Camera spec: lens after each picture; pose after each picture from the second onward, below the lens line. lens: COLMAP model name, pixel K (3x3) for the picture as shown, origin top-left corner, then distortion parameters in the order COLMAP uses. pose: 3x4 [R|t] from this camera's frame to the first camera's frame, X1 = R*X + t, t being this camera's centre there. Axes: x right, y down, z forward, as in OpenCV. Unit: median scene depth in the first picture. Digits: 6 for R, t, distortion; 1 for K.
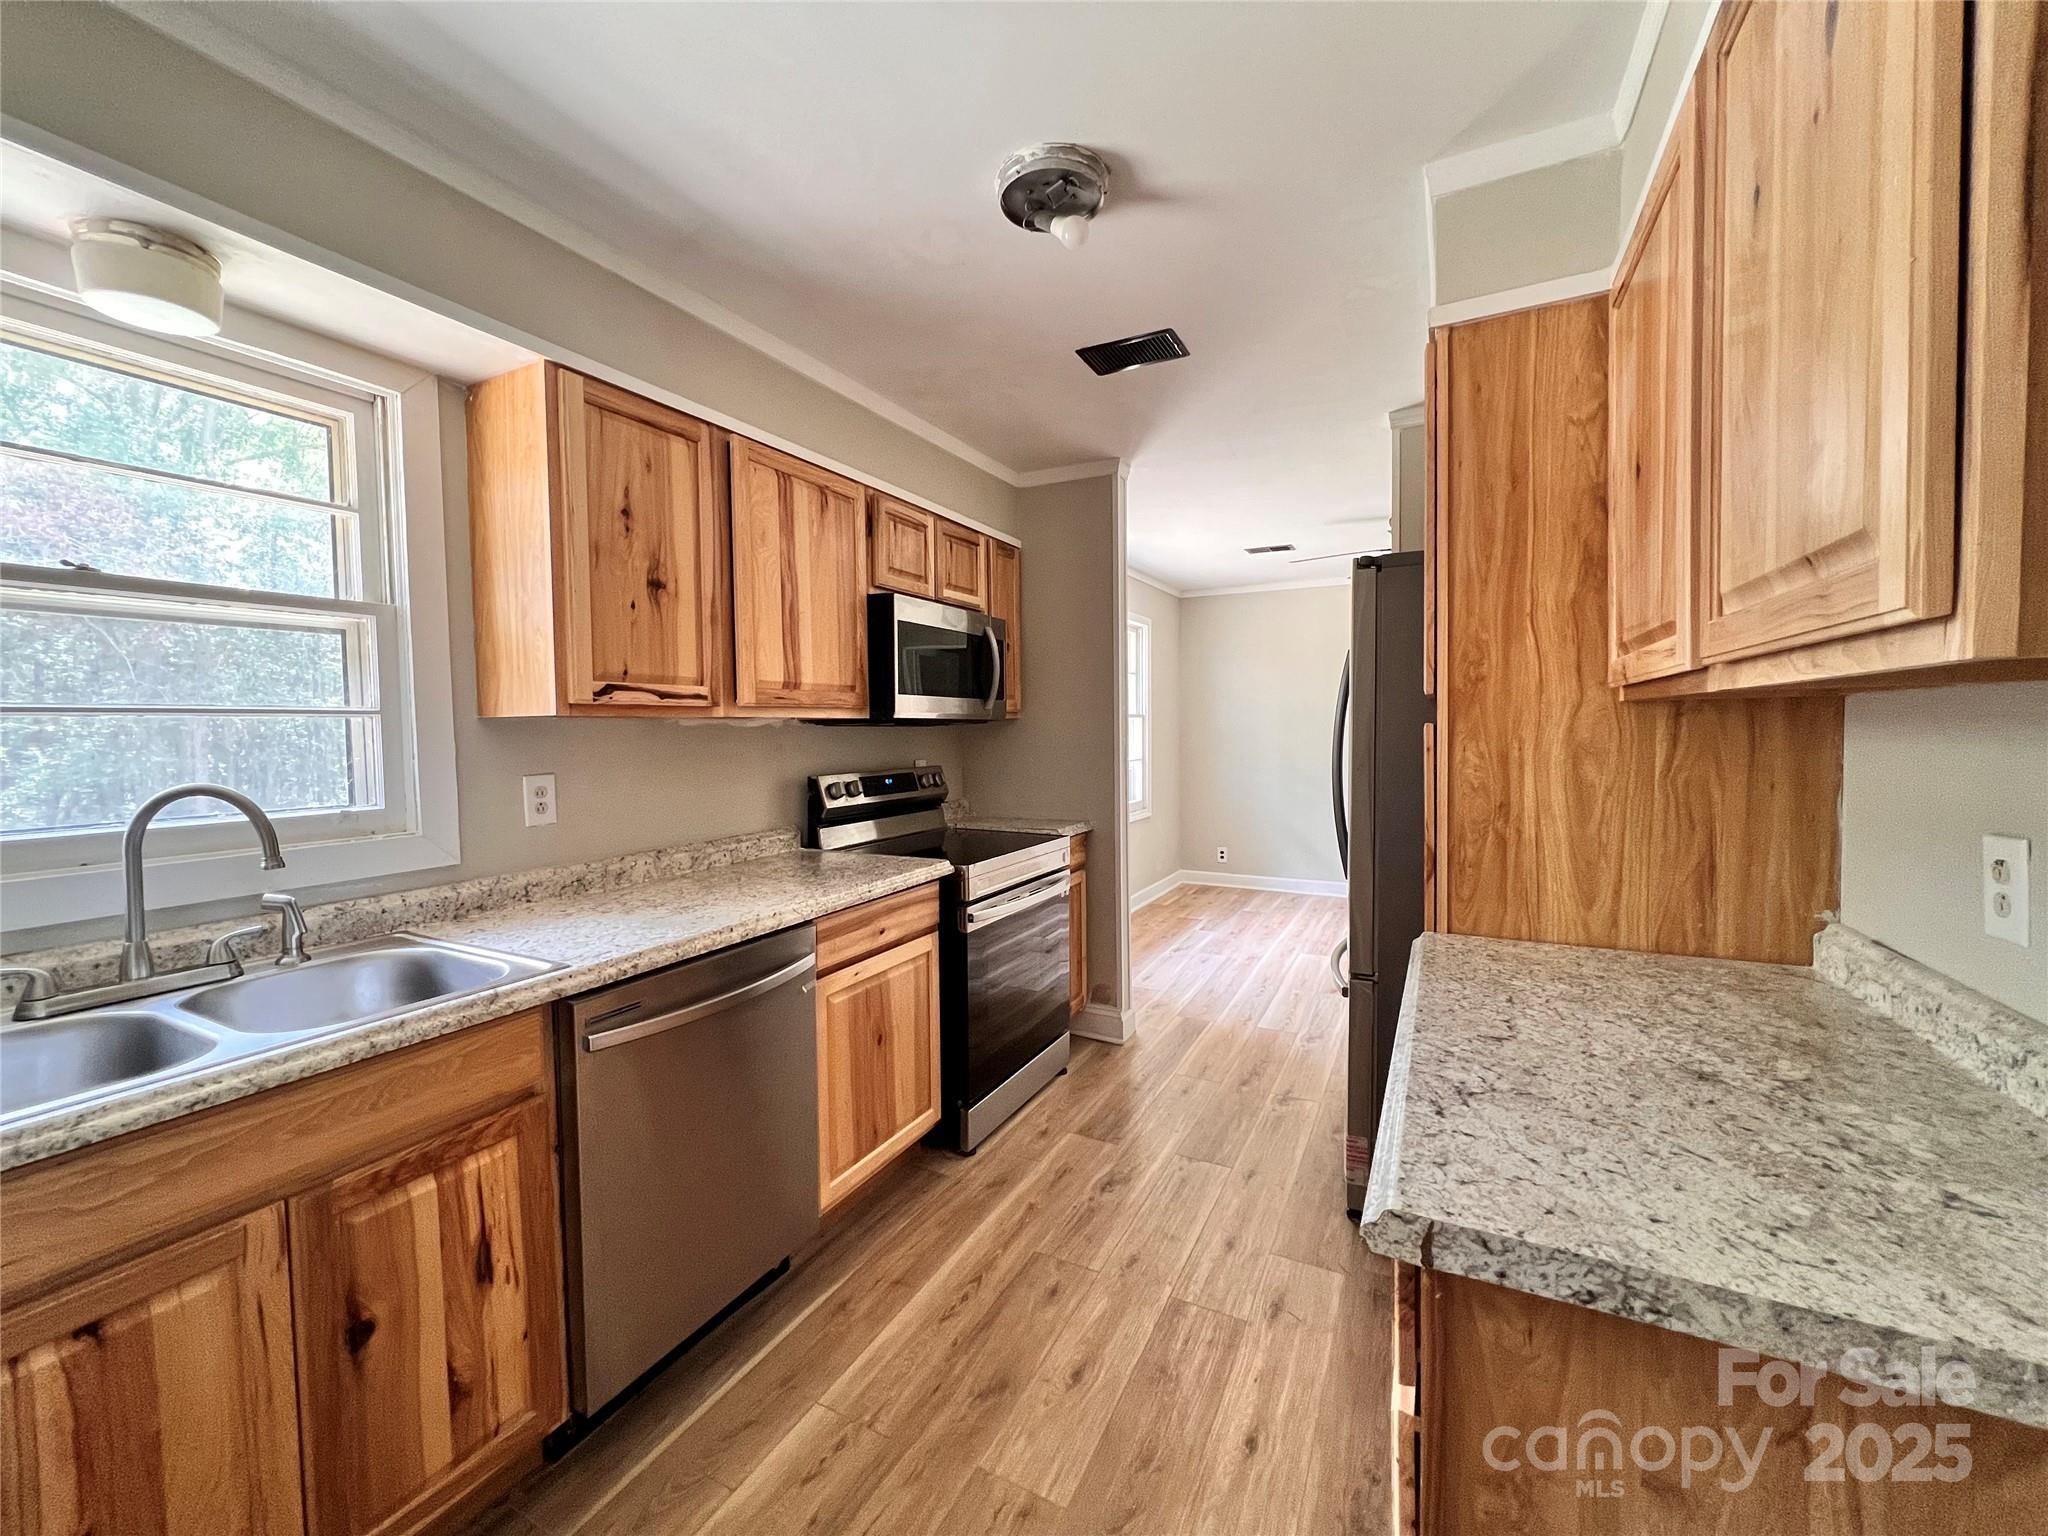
lens RADIAL K [[819.0, 0, 1017.9], [0, 819.0, 761.5], [0, 0, 1]] dist [-0.000534, -0.000048]
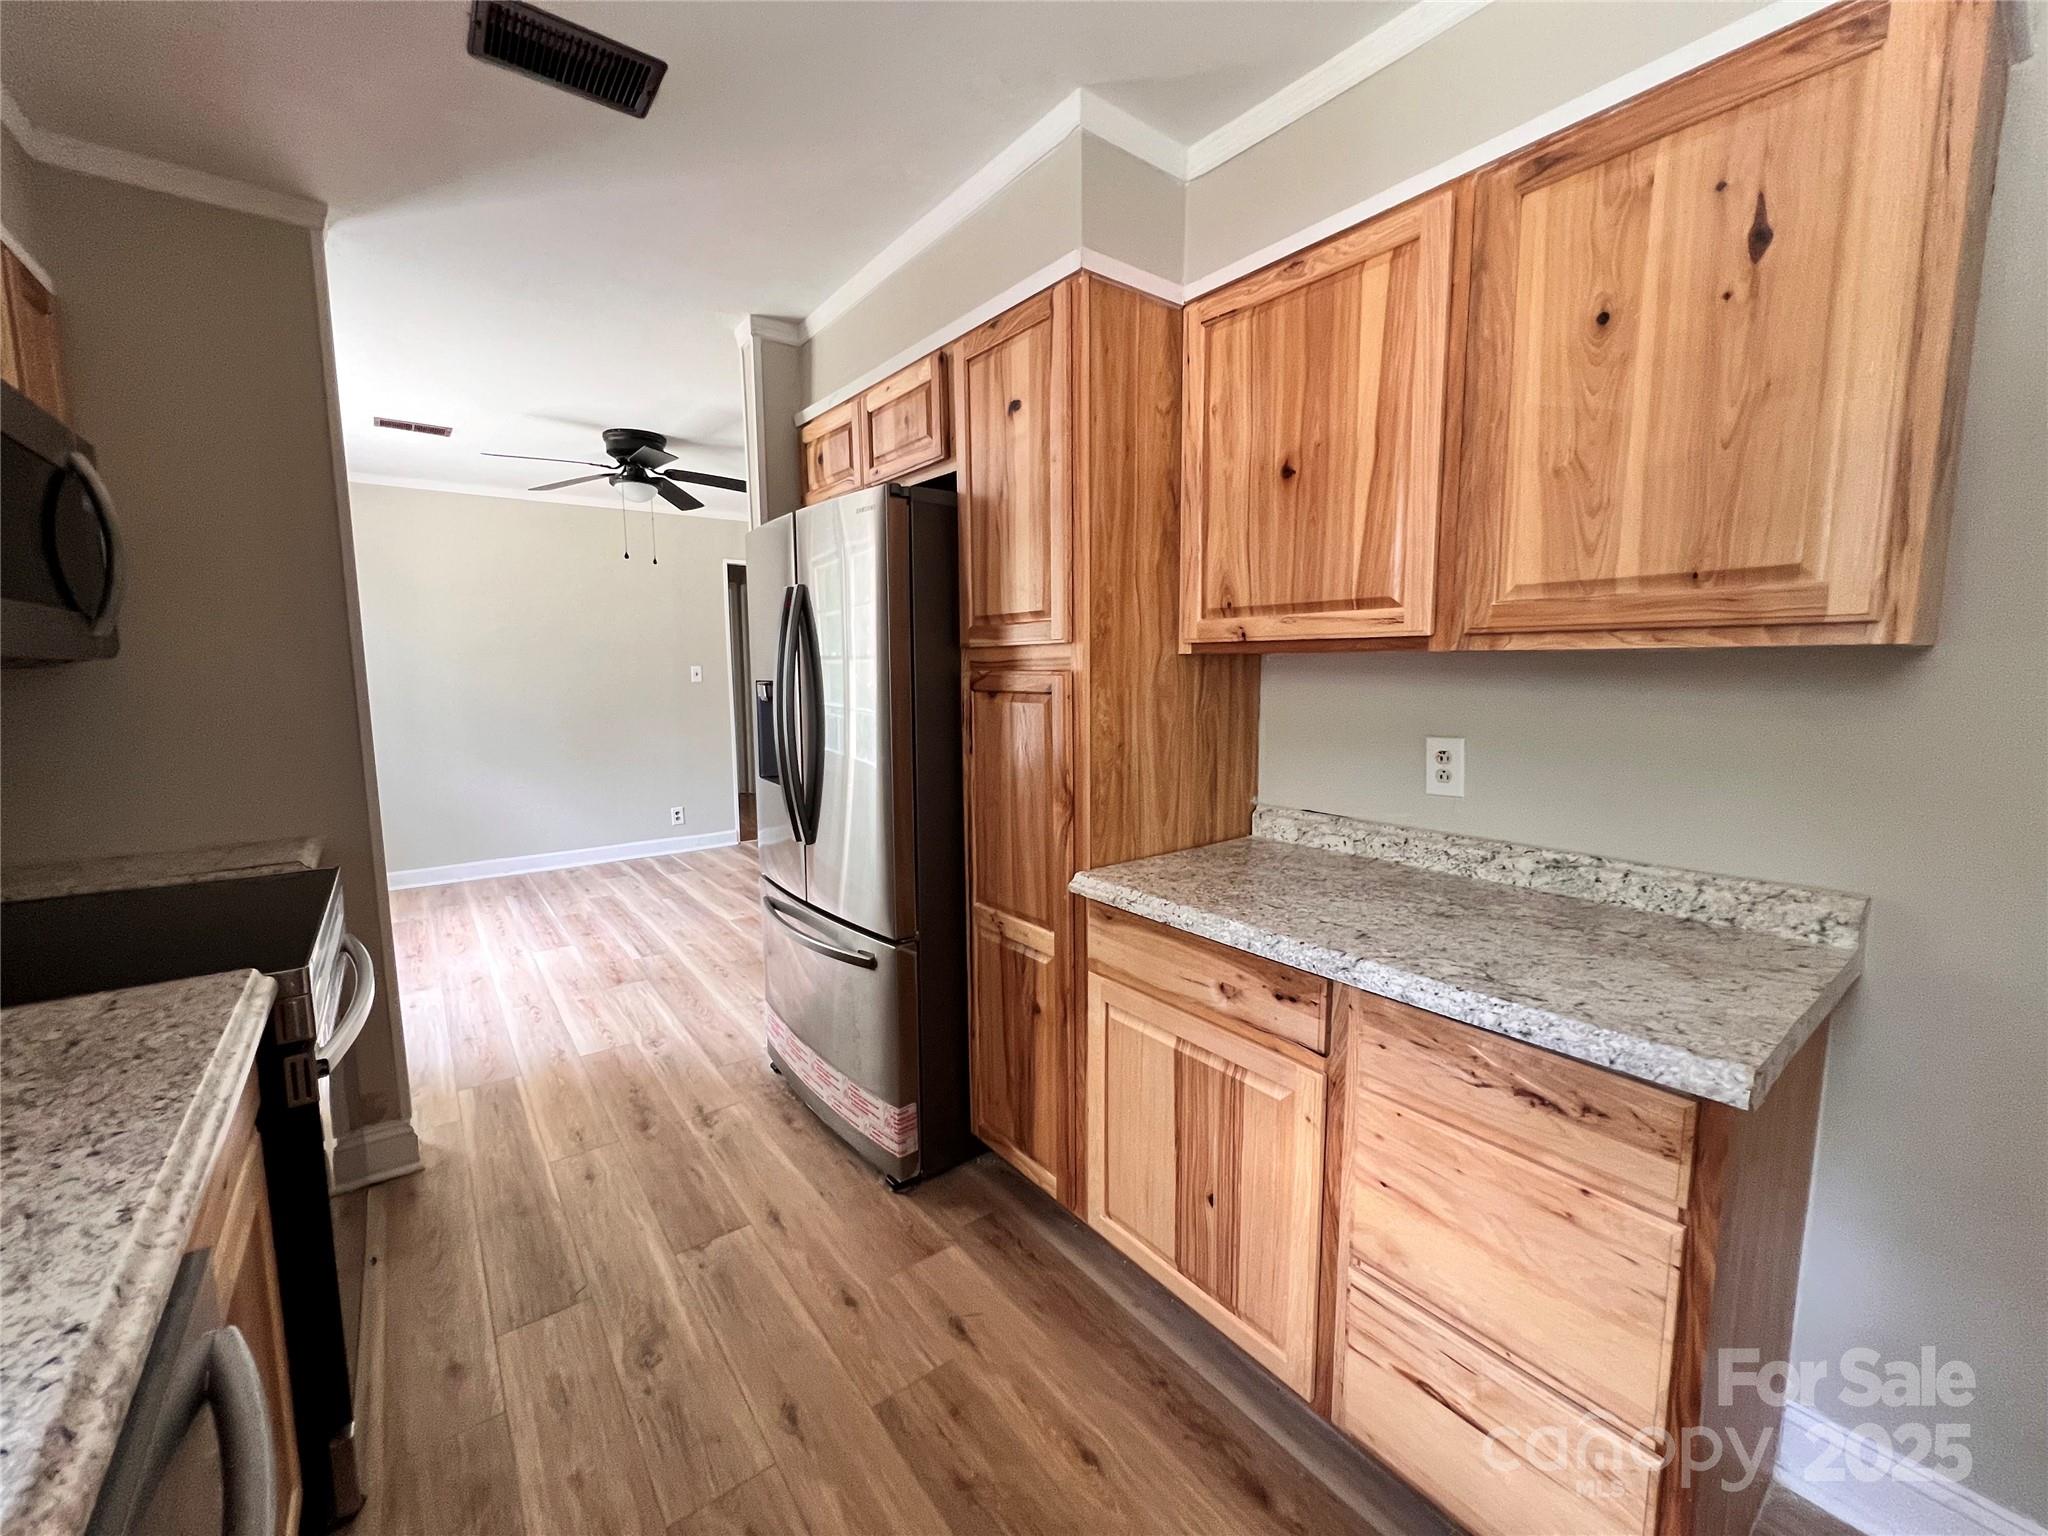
lens RADIAL K [[819.0, 0, 1017.9], [0, 819.0, 761.5], [0, 0, 1]] dist [-0.000534, -0.000048]
pose [[0.425438, -0.098649, 0.899595, -0.461055], [0.037016, 0.995106, 0.091617, -0.031030], [-0.904230, -0.005678, 0.427007, 0.630900]]
